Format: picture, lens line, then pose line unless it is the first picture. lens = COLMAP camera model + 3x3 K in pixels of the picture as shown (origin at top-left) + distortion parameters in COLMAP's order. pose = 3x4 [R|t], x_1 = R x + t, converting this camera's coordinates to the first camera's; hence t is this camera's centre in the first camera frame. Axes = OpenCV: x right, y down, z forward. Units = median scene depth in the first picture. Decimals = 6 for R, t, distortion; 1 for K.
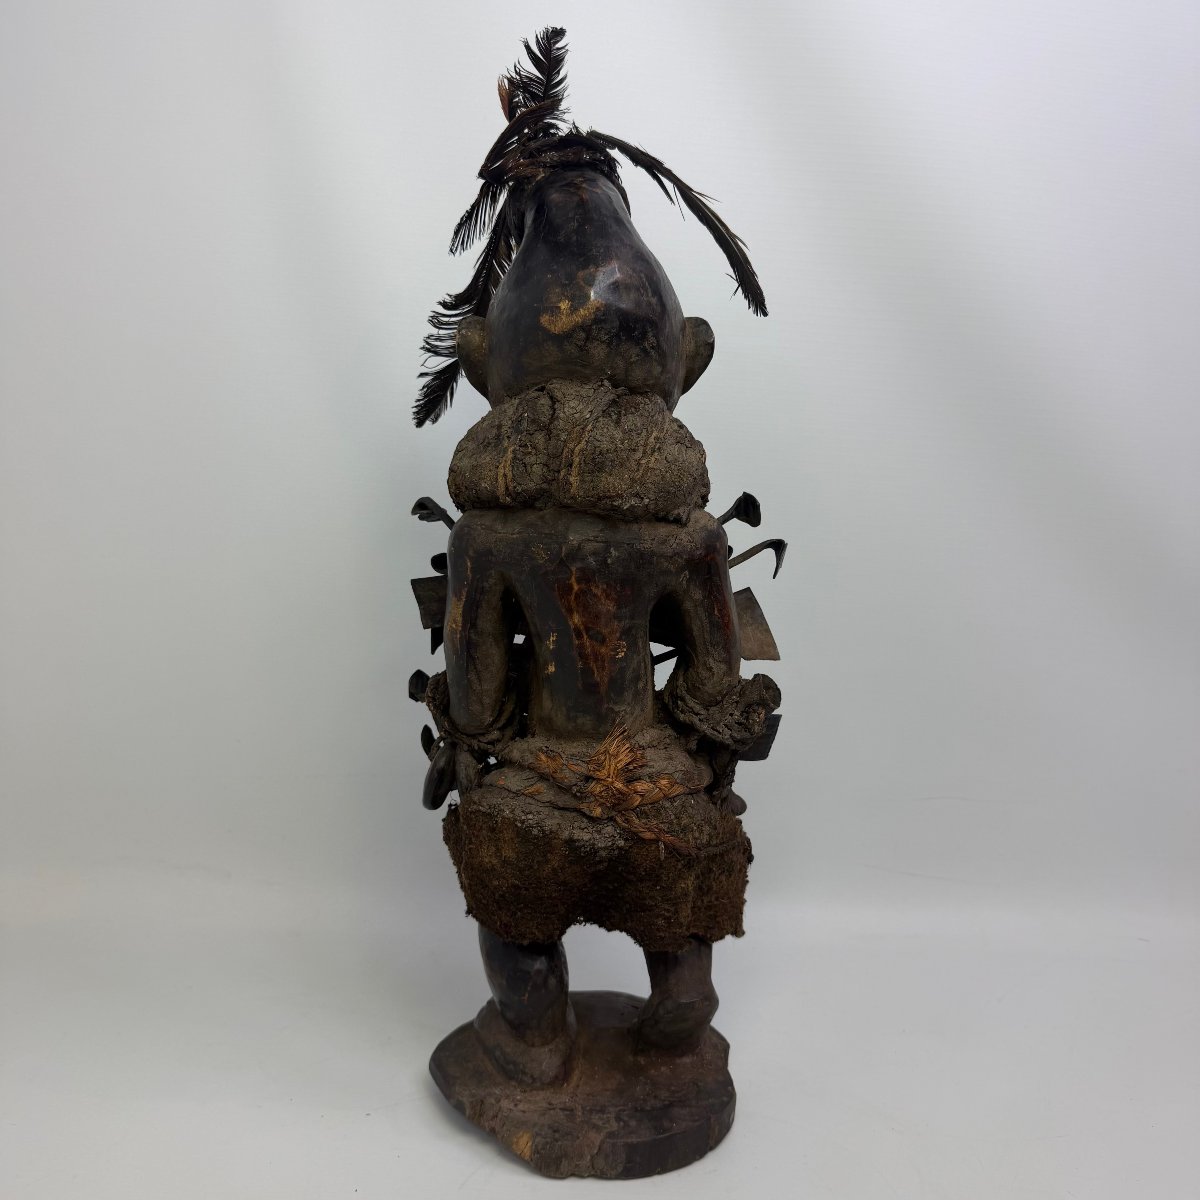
lens RADIAL K [[1141.3, 0, 600.0], [0, 1141.3, 600.0], [0, 0, 1]] dist [0.212722, -0.586725]
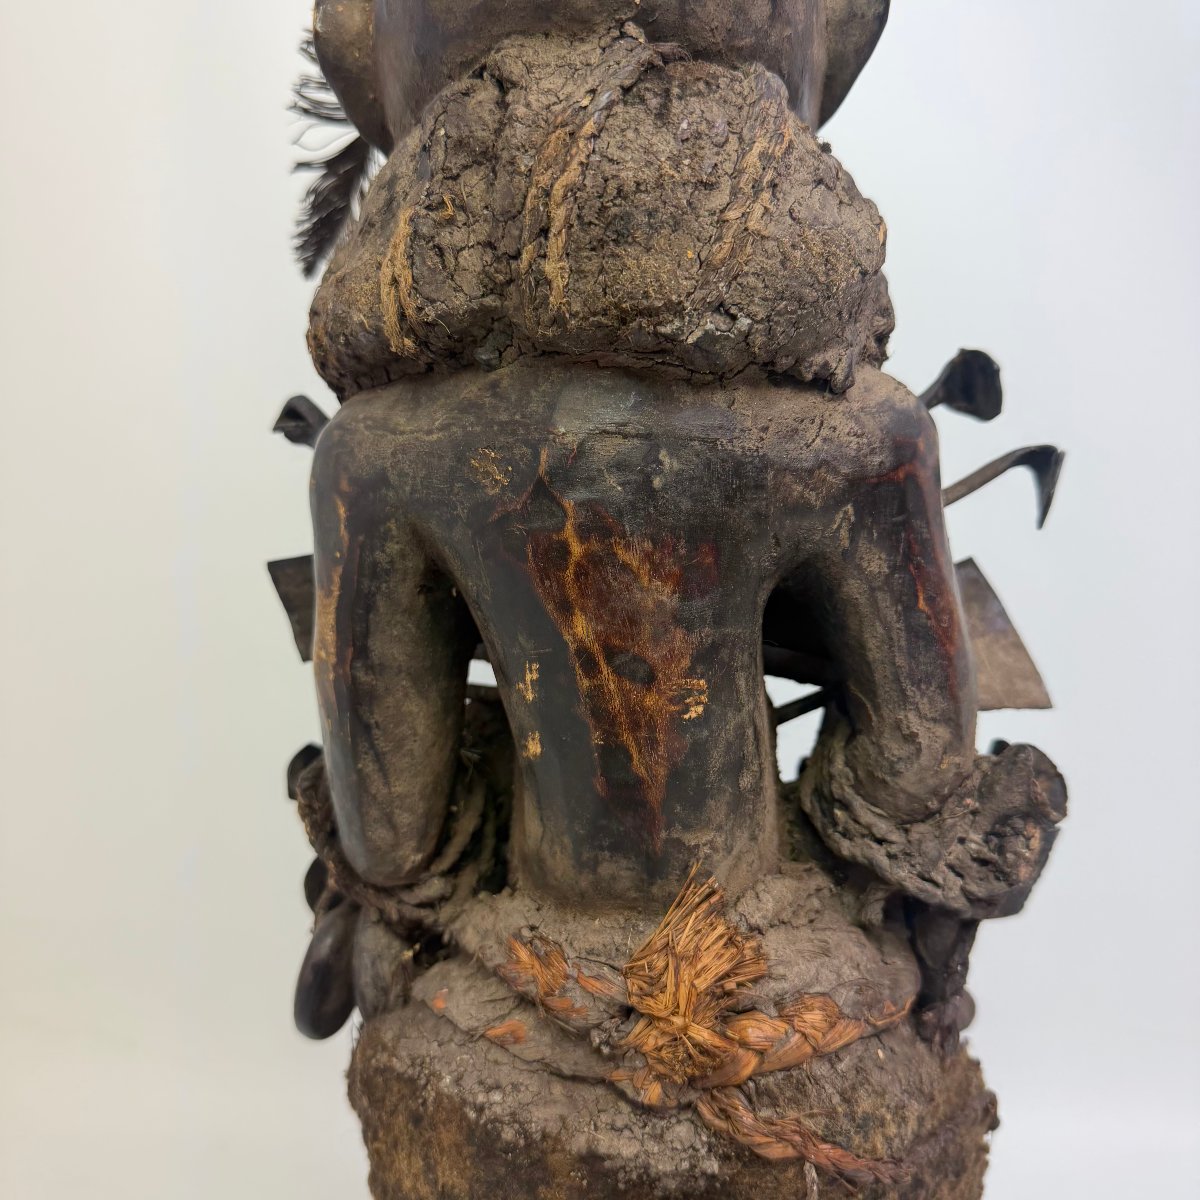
lens RADIAL K [[1141.3, 0, 600.0], [0, 1141.3, 600.0], [0, 0, 1]] dist [0.212722, -0.586725]
pose [[0.994633, -0.032980, -0.098069, 0.025042], [0.030474, 0.999172, -0.026943, 0.017036], [0.098876, 0.023810, 0.994815, 0.557541]]
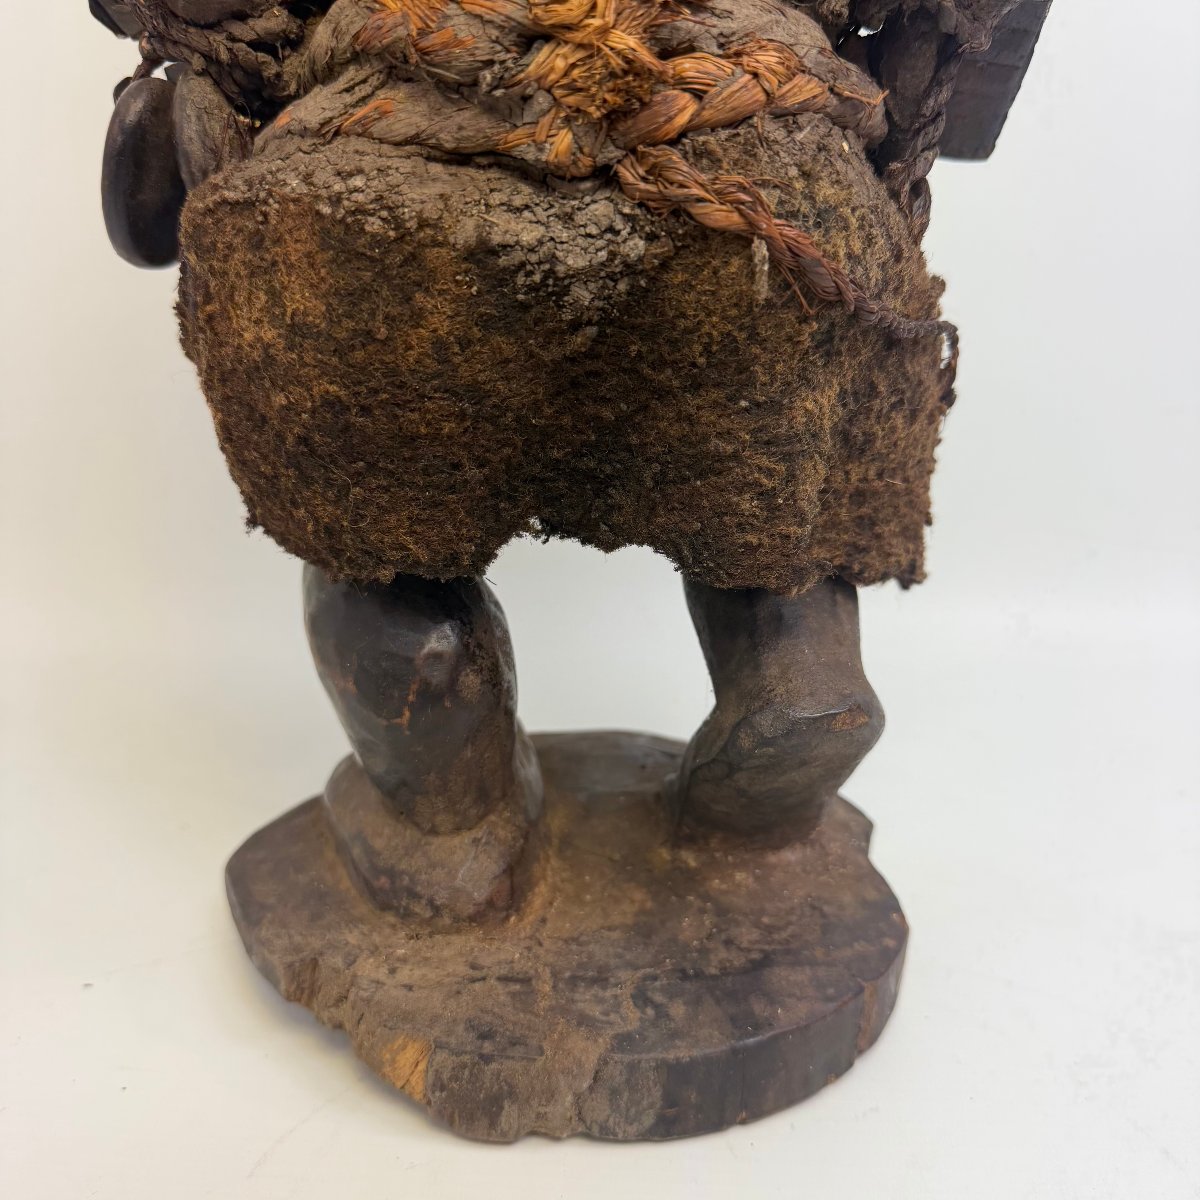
lens RADIAL K [[1149.1, 0, 600.0], [0, 1149.1, 600.0], [0, 0, 1]] dist [0.111784, -0.315726]
pose [[0.999691, -0.023350, -0.008519, 0.008248], [0.024436, 0.985968, 0.165139, 0.246965], [0.004543, -0.165296, 0.986234, 0.638405]]
